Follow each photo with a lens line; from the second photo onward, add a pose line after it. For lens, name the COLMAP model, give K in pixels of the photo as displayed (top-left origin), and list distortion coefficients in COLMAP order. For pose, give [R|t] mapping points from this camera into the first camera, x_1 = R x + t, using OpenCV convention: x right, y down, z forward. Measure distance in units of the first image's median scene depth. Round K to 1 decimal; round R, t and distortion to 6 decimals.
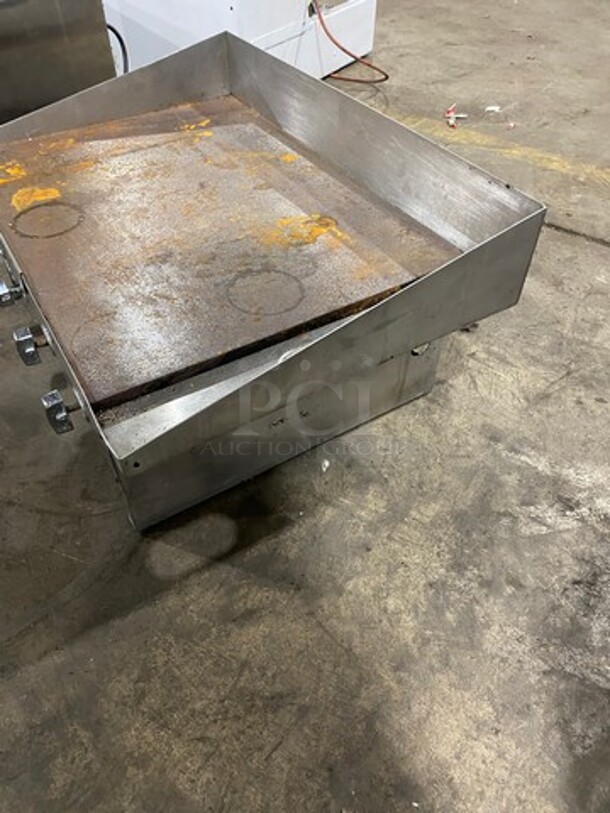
lens RADIAL K [[614.9, 0, 301.8], [0, 614.9, 399.6], [0, 0, 1]] dist [0.043814, -0.037057]
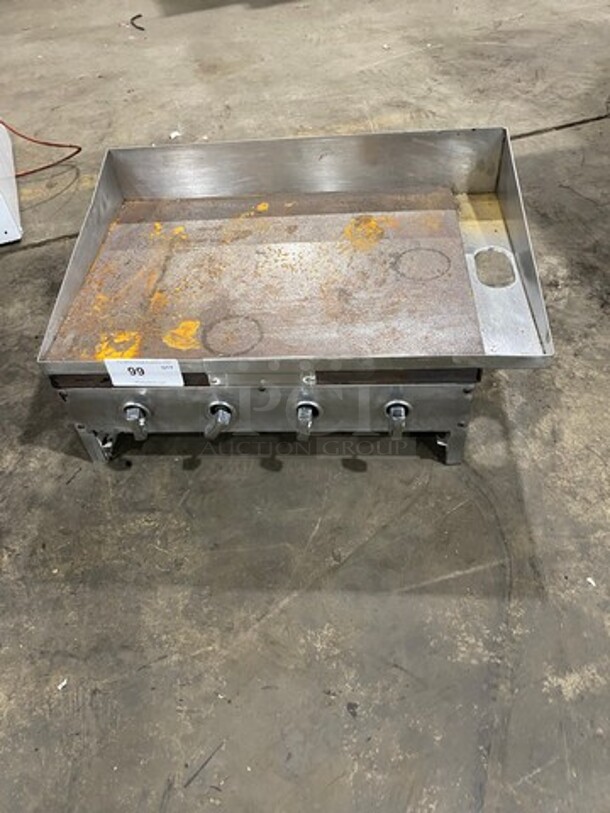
lens RADIAL K [[614.9, 0, 304.5], [0, 614.9, 400.9], [0, 0, 1]] dist [0.043814, -0.037057]
pose [[0.577747, -0.624512, 0.525541, -1.037651], [0.634256, 0.748770, 0.192519, -0.345626], [-0.513739, 0.222101, 0.828700, 0.032174]]
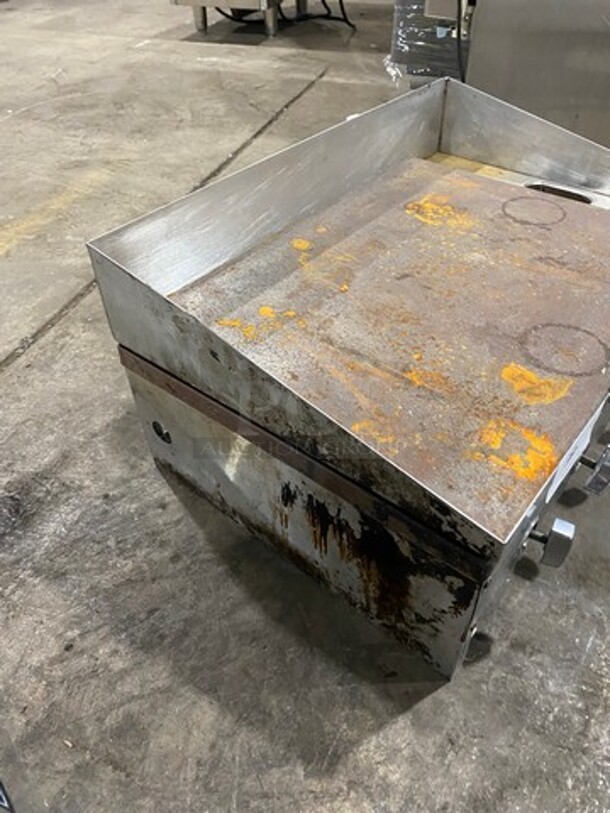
lens RADIAL K [[614.9, 0, 305.2], [0, 614.9, 410.6], [0, 0, 1]] dist [0.043814, -0.037057]
pose [[-0.321007, -0.643576, 0.694812, -0.949795], [0.683876, 0.350014, 0.640159, -1.048337], [-0.655185, 0.680661, 0.327769, 1.051408]]
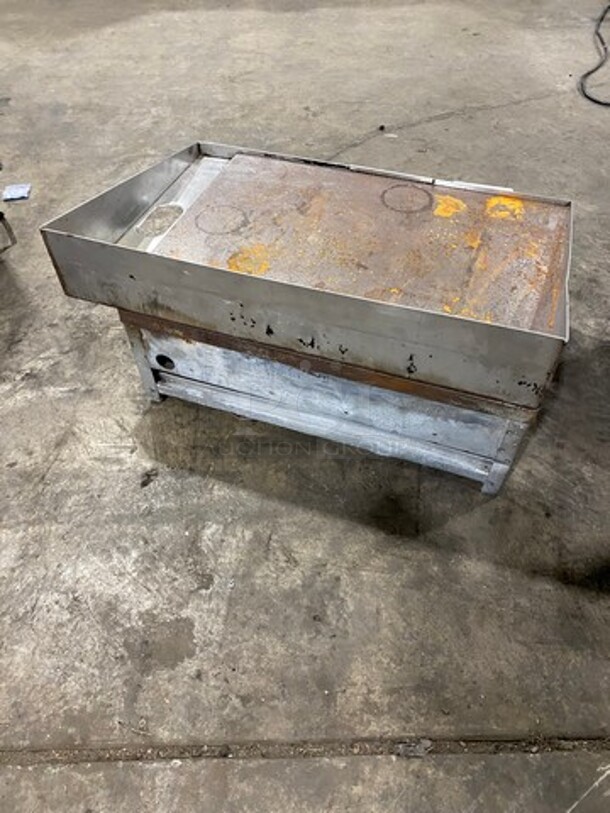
lens RADIAL K [[614.9, 0, 302.3], [0, 614.9, 409.1], [0, 0, 1]] dist [0.043814, -0.037057]
pose [[-0.786690, 0.473172, -0.396518, 0.544579], [-0.429097, 0.042672, 0.902250, -1.448871], [0.443840, 0.879936, 0.169467, 1.115894]]
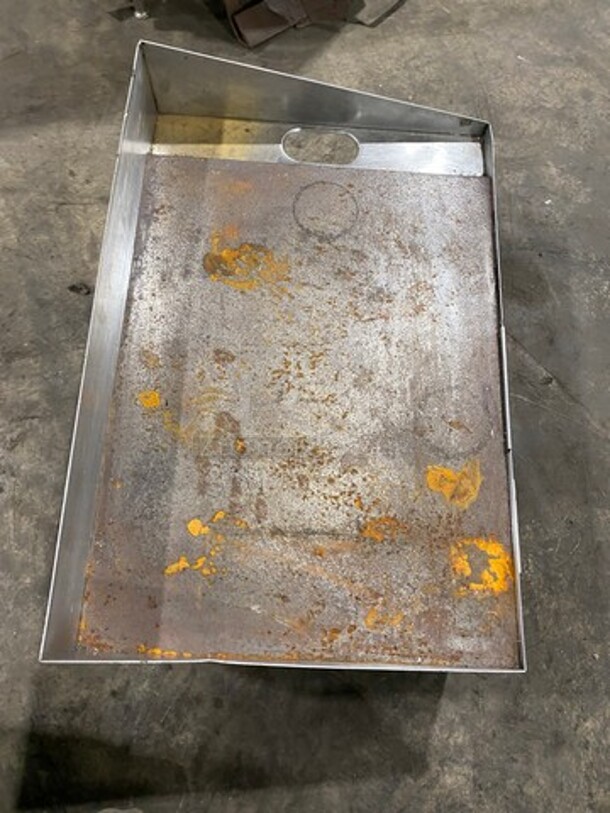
lens RADIAL K [[614.9, 0, 295.8], [0, 614.9, 395.9], [0, 0, 1]] dist [0.043814, -0.037057]
pose [[-0.822701, -0.550929, 0.140140, -0.337059], [0.372227, -0.335743, 0.865288, -1.206697], [-0.429662, 0.764038, 0.481287, 0.654030]]
